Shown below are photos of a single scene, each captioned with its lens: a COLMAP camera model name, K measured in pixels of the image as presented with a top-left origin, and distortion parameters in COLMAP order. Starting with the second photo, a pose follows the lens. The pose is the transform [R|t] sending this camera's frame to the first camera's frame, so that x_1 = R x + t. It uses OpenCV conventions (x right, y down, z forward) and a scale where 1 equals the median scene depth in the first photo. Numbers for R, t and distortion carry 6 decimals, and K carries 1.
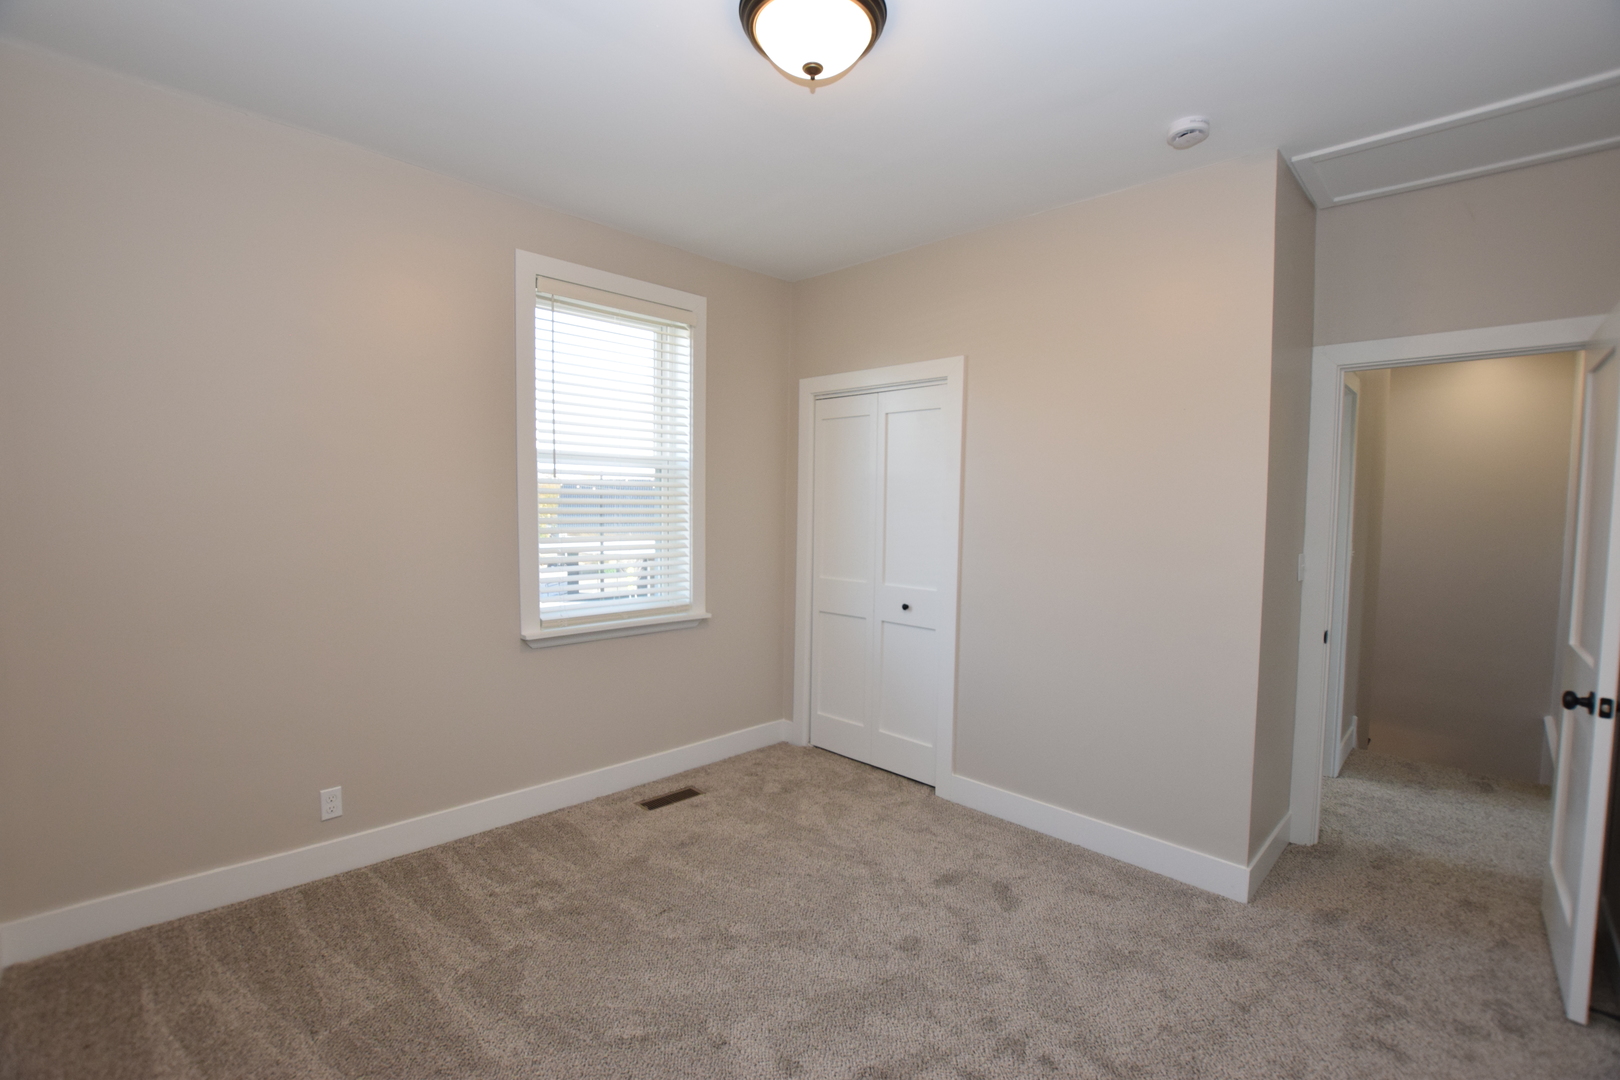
lens RADIAL K [[712.6, 0, 811.6], [0, 712.6, 546.4], [0, 0, 1]] dist [-0.033488, 0.004008]
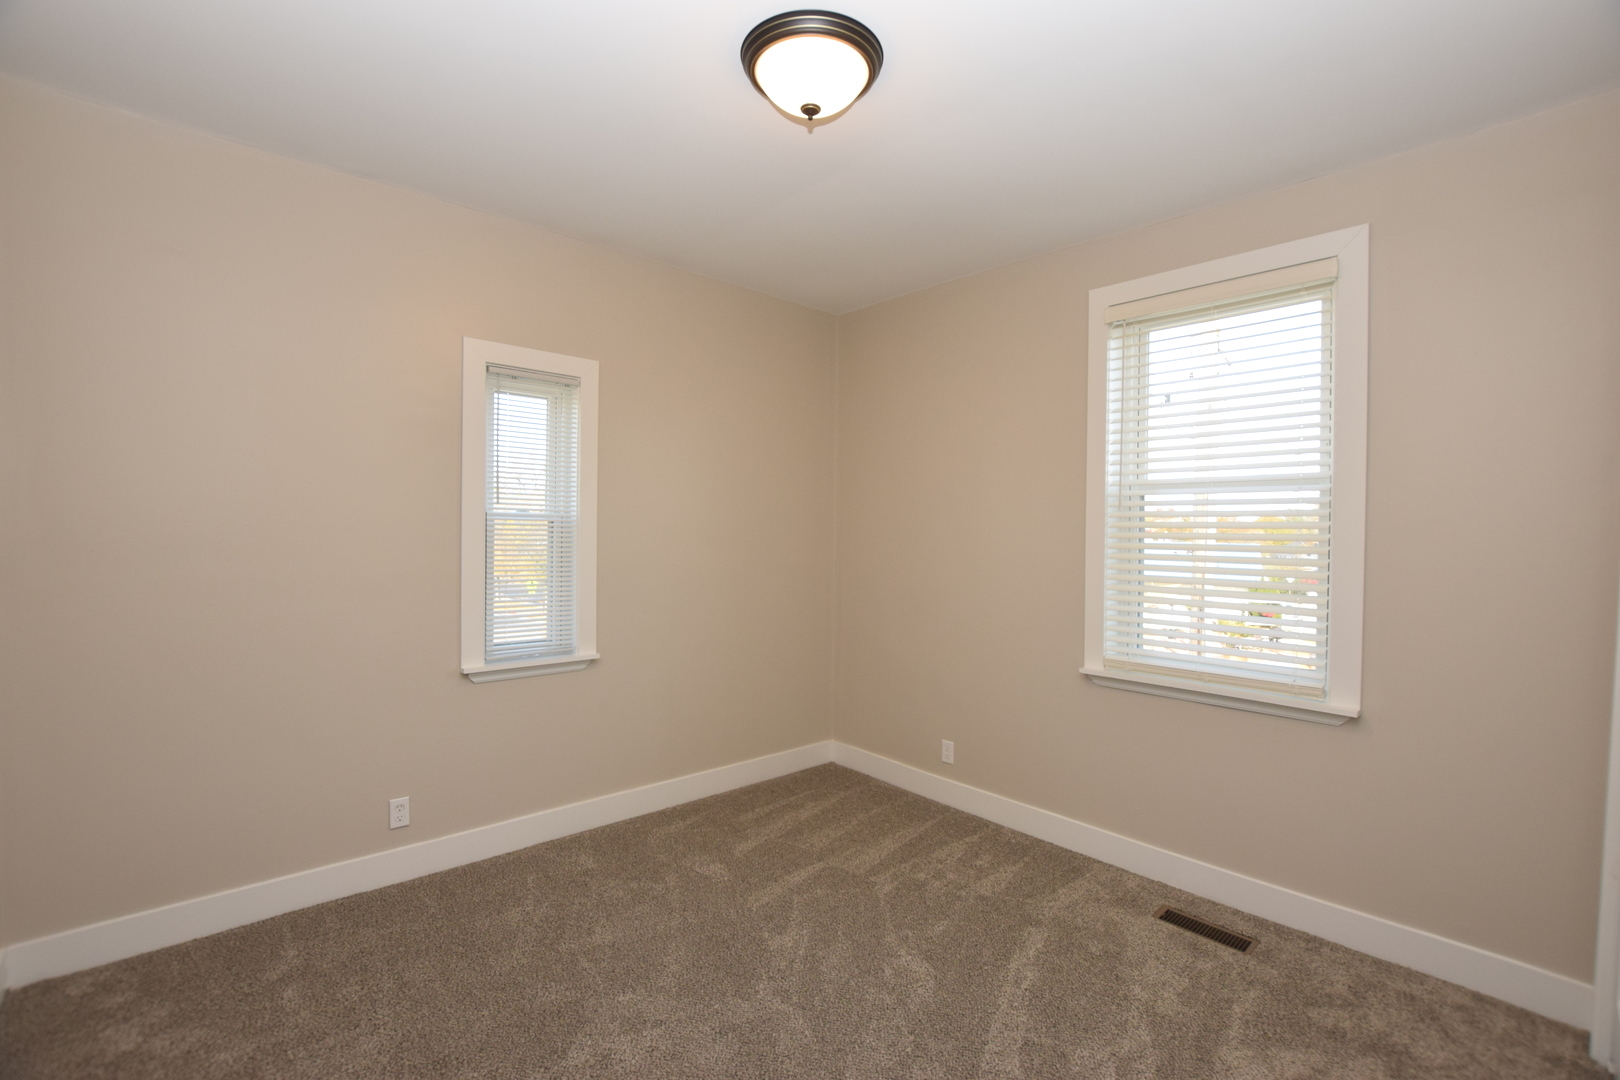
lens RADIAL K [[712.6, 0, 811.6], [0, 712.6, 546.4], [0, 0, 1]] dist [-0.033488, 0.004008]
pose [[-0.059438, 0.003338, -0.998226, 0.619756], [-0.071670, 0.997399, 0.007603, -0.026917], [0.995656, 0.071995, -0.059044, 0.659745]]
